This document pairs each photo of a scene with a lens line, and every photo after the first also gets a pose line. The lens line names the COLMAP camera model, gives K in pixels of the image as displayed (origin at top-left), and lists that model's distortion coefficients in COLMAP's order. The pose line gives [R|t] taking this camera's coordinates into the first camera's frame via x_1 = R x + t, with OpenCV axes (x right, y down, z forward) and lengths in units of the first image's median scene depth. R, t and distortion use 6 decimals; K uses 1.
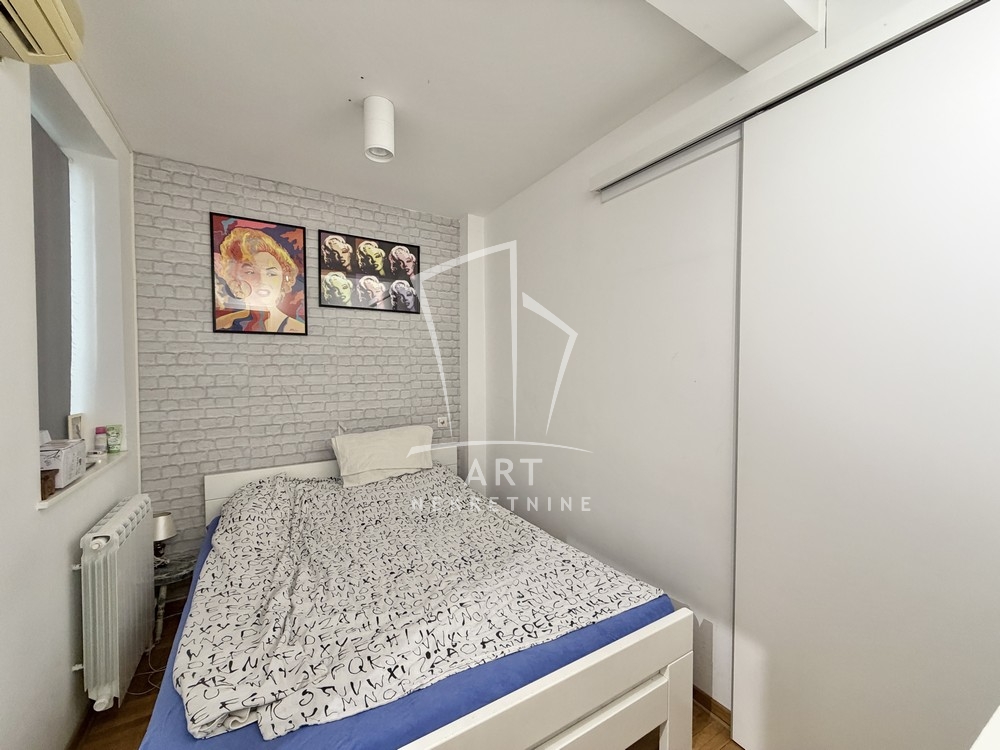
lens RADIAL K [[398.4, 0, 499.6], [0, 398.4, 374.0], [0, 0, 1]] dist [0.000473, -0.000270]
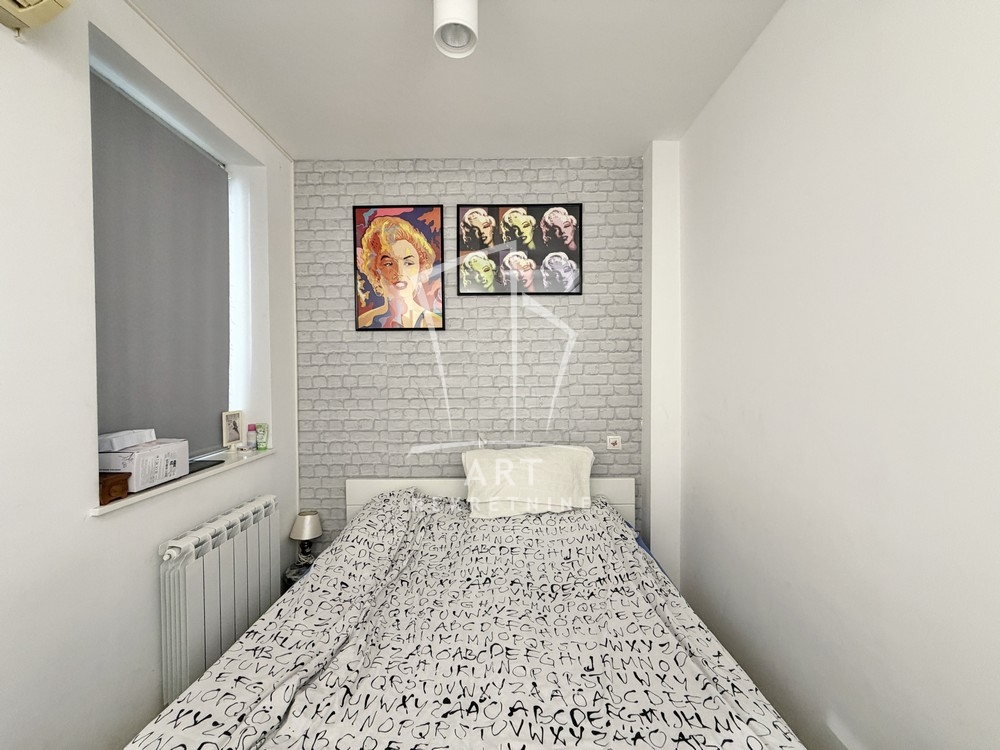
lens RADIAL K [[398.4, 0, 497.3], [0, 398.4, 376.4], [0, 0, 1]] dist [0.000473, -0.000270]
pose [[0.843668, 0.008097, -0.536803, 0.085726], [-0.006224, 0.999967, 0.005300, -0.002157], [0.536828, -0.001130, 0.843691, 0.371853]]
